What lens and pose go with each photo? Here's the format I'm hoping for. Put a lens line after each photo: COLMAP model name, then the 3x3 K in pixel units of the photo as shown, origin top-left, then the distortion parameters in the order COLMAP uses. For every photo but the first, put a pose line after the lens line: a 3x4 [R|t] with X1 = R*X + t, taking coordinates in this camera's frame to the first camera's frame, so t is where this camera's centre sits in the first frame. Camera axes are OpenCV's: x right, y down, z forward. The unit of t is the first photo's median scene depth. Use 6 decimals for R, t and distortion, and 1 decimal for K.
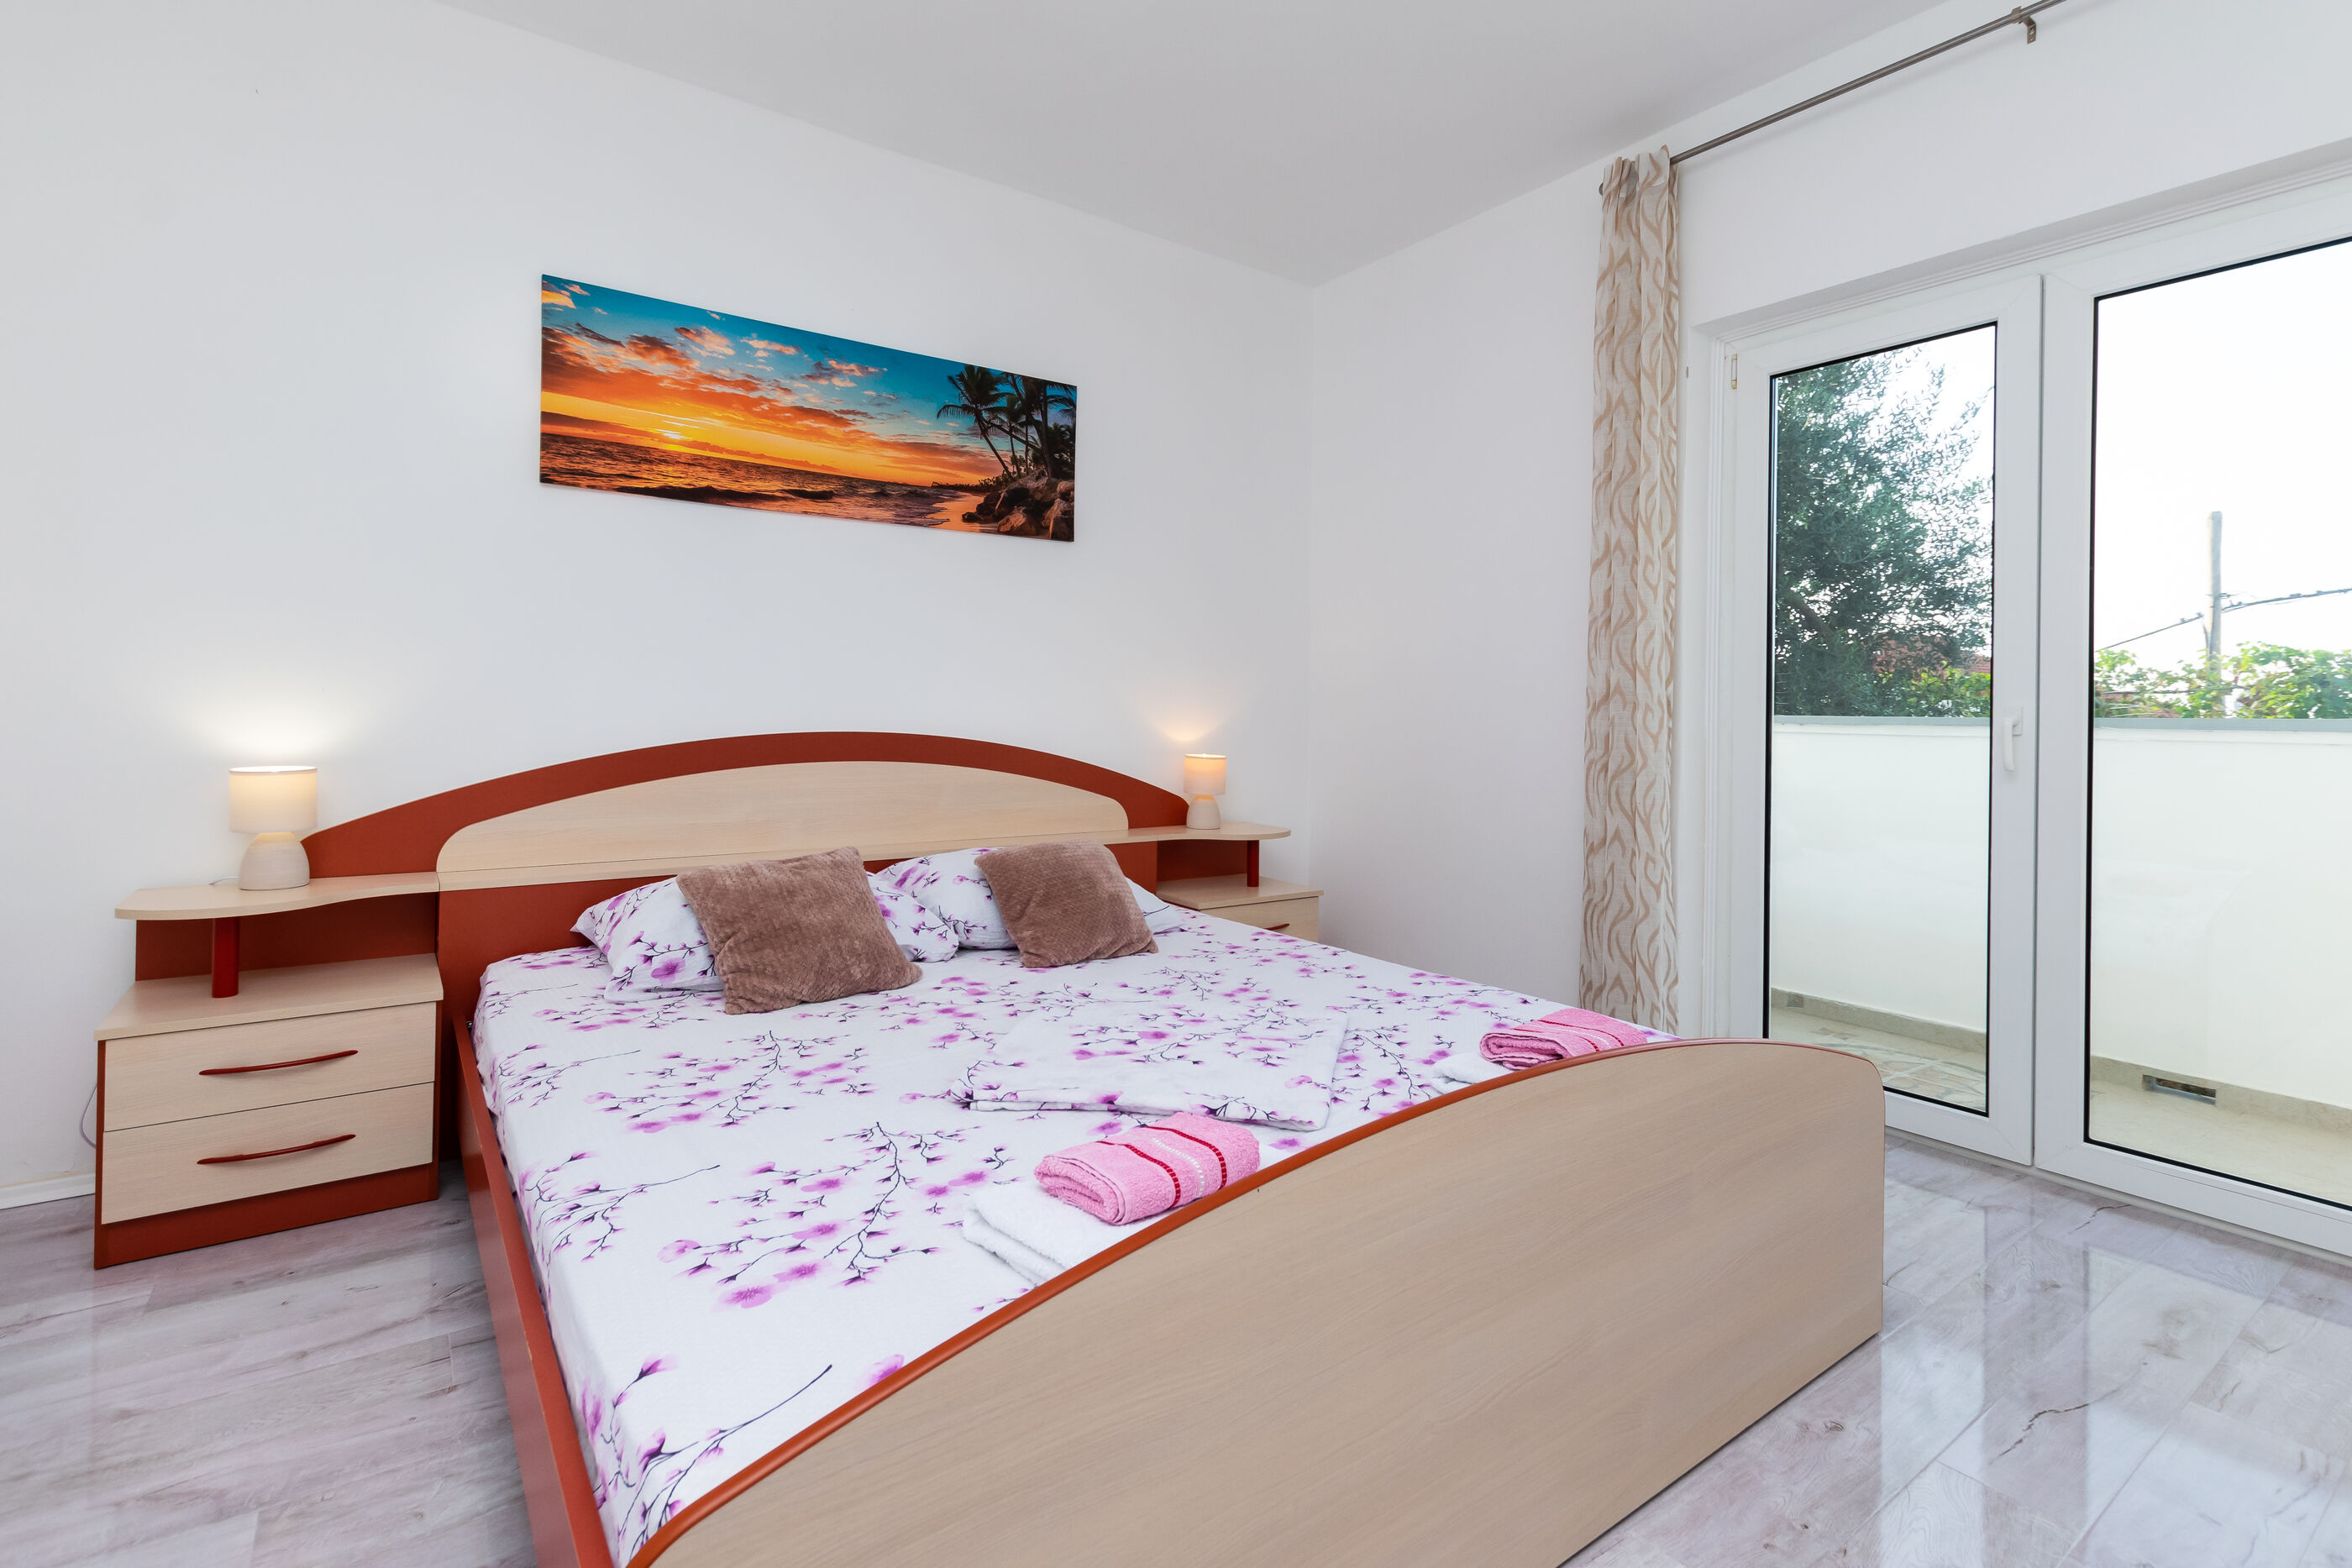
lens RADIAL K [[1098.1, 0, 1171.5], [0, 1098.1, 703.3], [0, 0, 1]] dist [-0.002203, -0.000698]
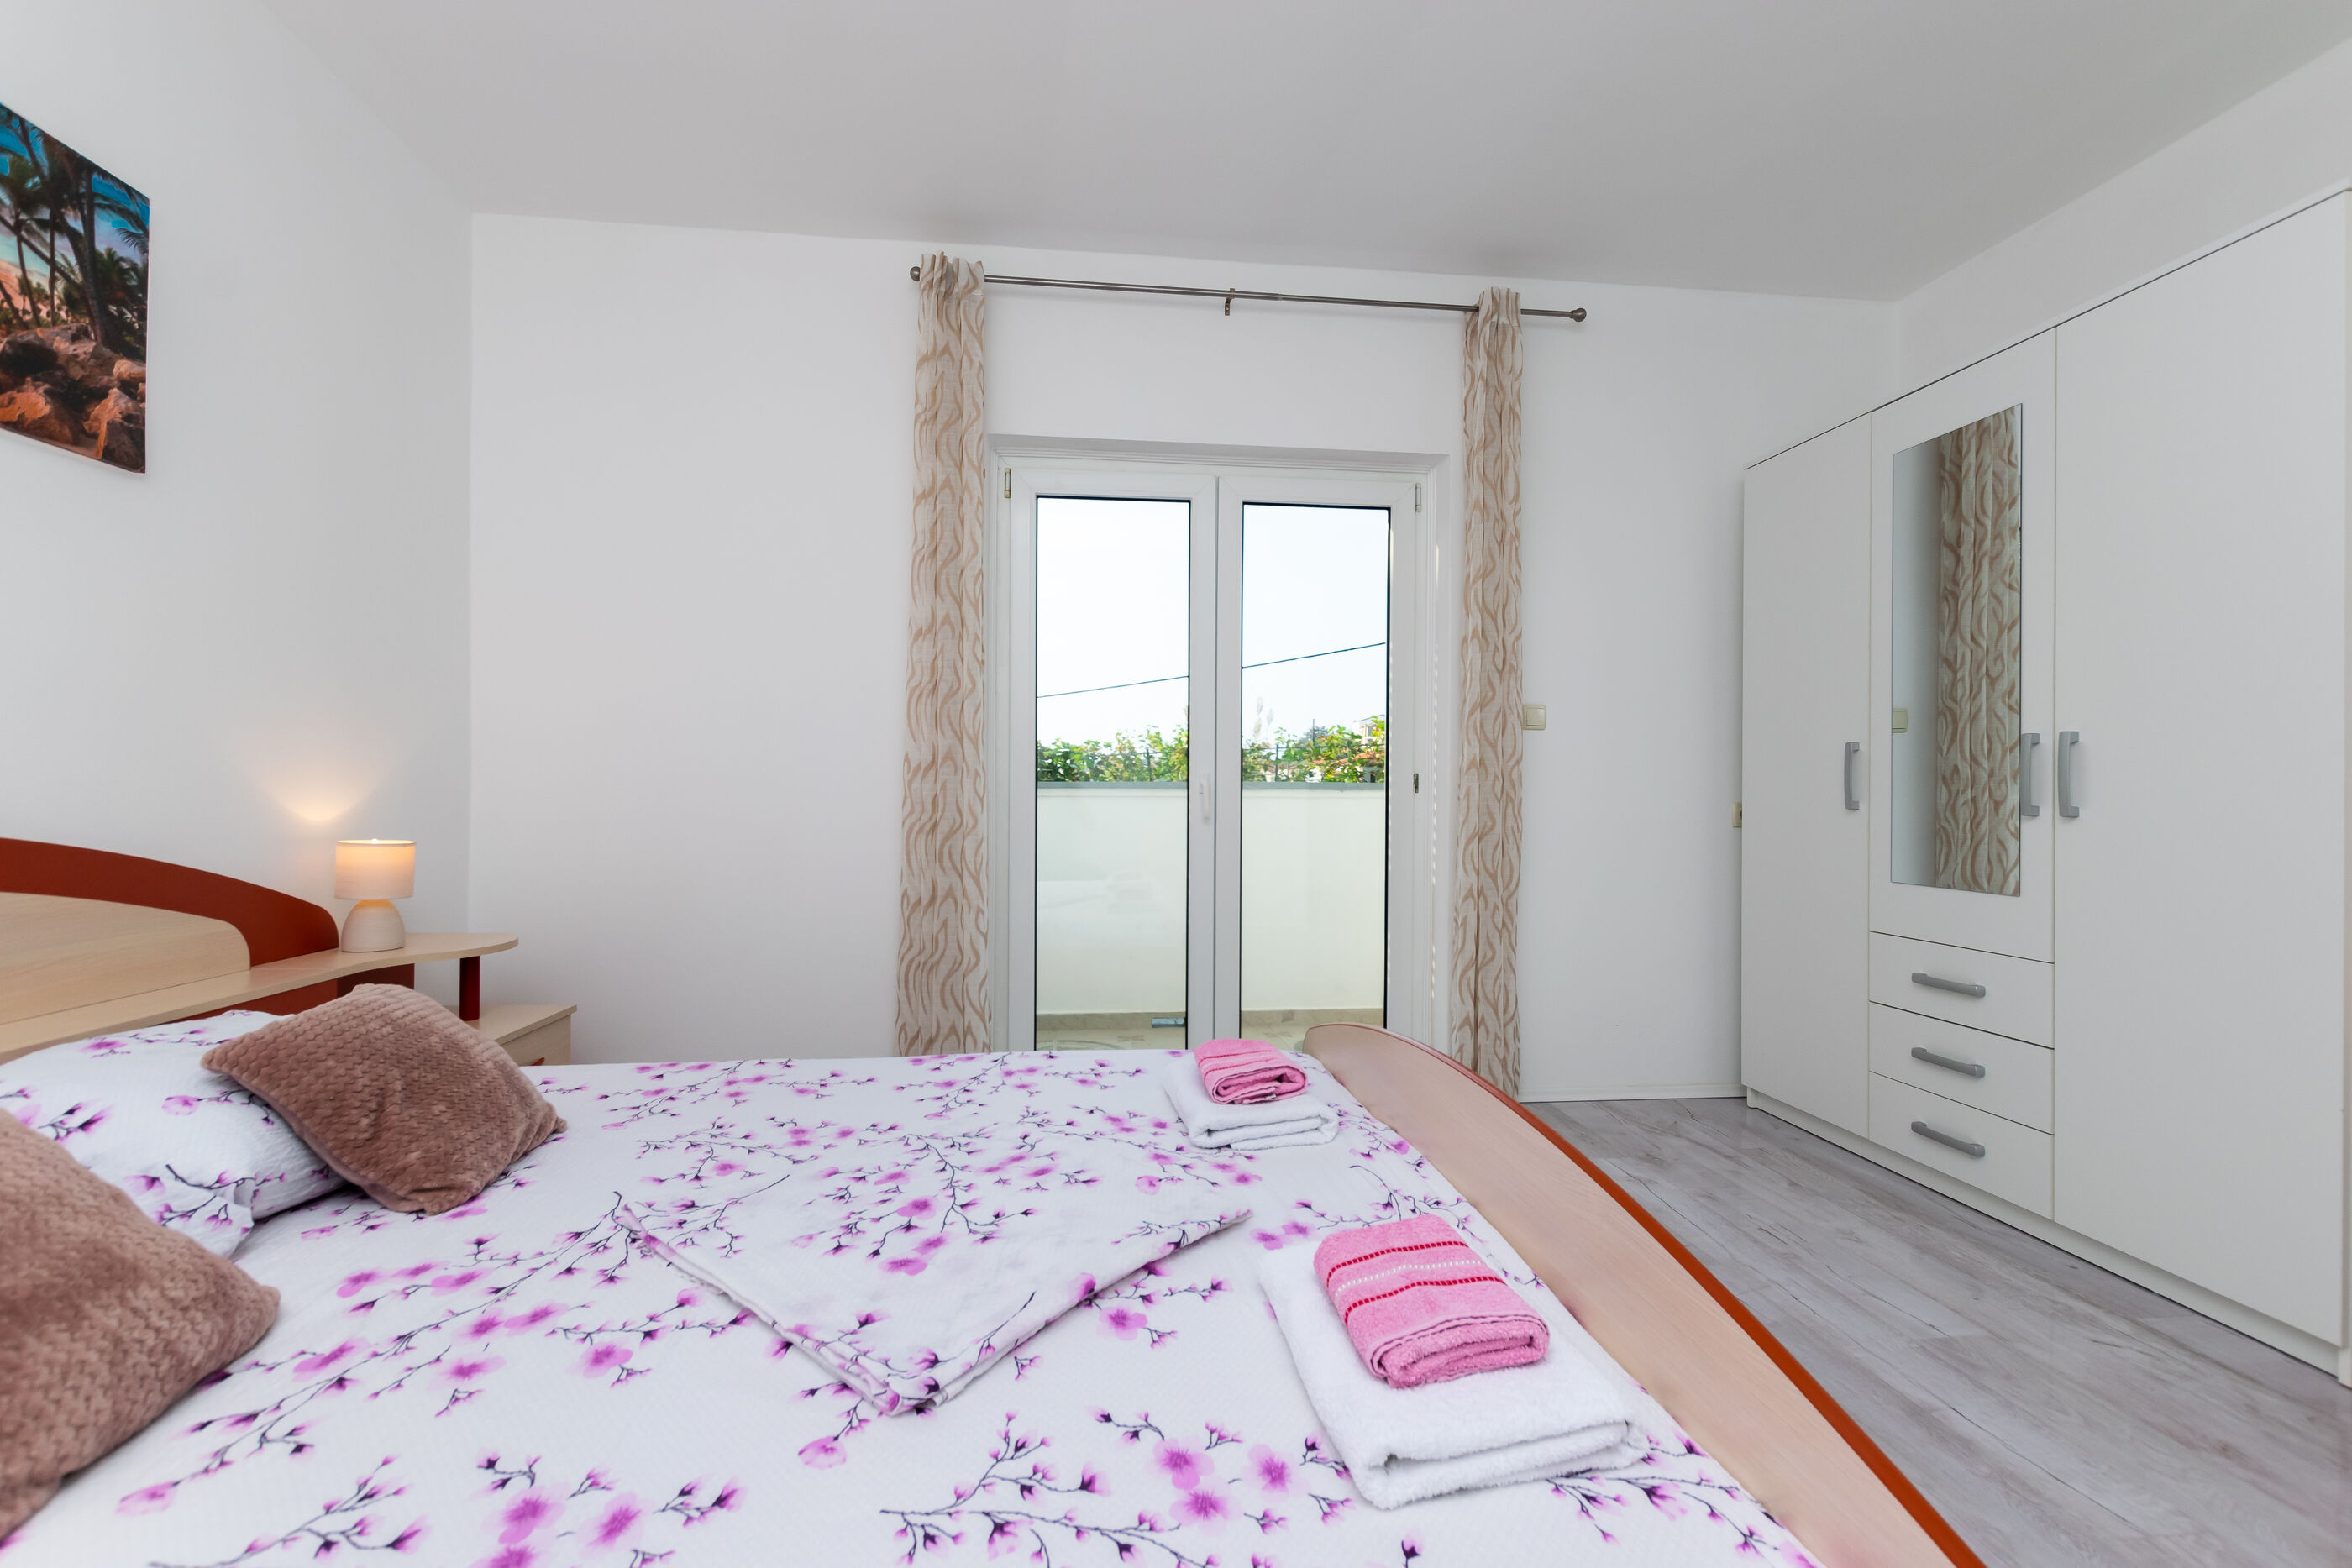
lens RADIAL K [[1009.2, 0, 1173.3], [0, 1009.2, 783.6], [0, 0, 1]] dist [0.002865, -0.000265]
pose [[0.480561, -0.003933, 0.876952, -0.324411], [-0.006829, 0.999943, 0.008227, 0.004689], [-0.876934, -0.009942, 0.480507, 0.317427]]
